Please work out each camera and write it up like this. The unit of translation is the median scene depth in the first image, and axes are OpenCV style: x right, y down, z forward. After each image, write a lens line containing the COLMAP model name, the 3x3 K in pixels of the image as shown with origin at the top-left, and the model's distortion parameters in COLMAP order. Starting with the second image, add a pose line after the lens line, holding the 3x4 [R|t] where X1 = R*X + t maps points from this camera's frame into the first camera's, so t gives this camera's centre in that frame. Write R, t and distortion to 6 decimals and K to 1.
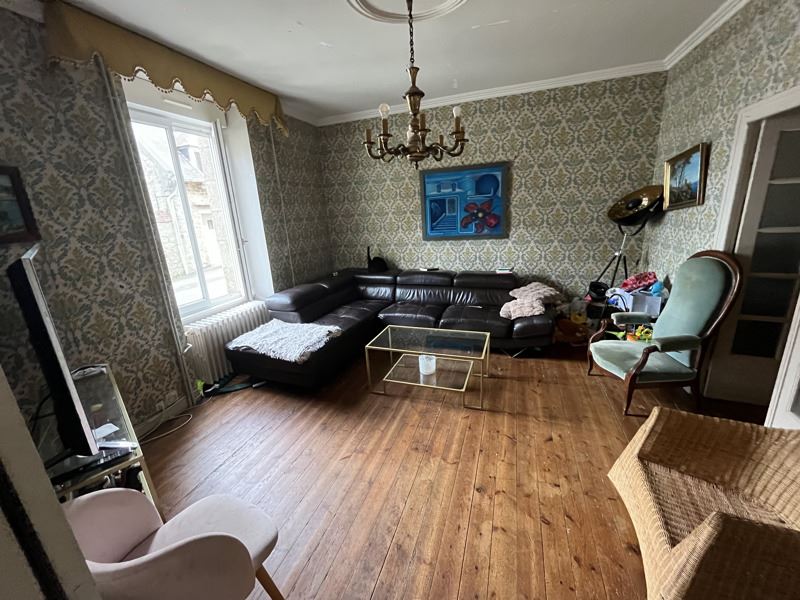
lens RADIAL K [[323.2, 0, 397.3], [0, 323.2, 300.2], [0, 0, 1]] dist [-0.003852, -0.000574]
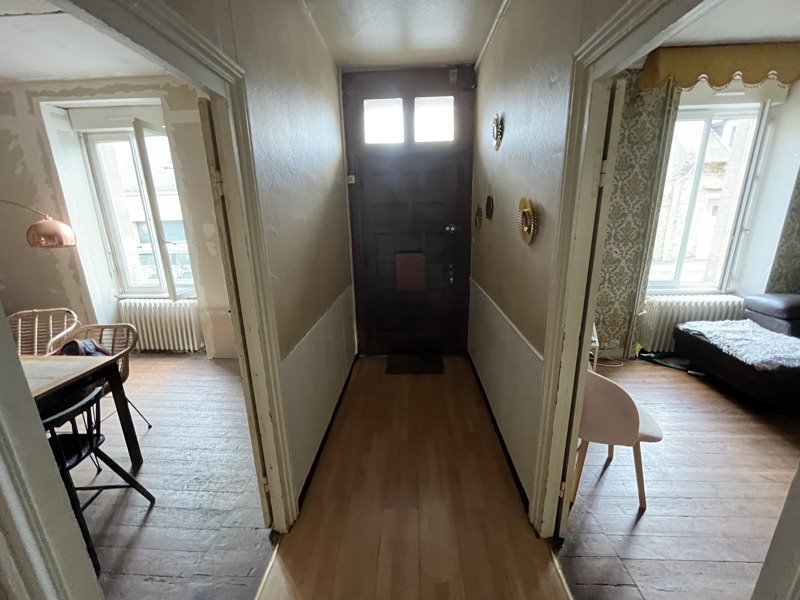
lens RADIAL K [[323.2, 0, 397.3], [0, 323.2, 300.2], [0, 0, 1]] dist [-0.003852, -0.000574]
pose [[0.288865, 0.295437, -0.910645, 0.154257], [-0.251088, 0.941277, 0.225727, 0.059980], [0.923857, 0.163447, 0.346083, -0.248128]]
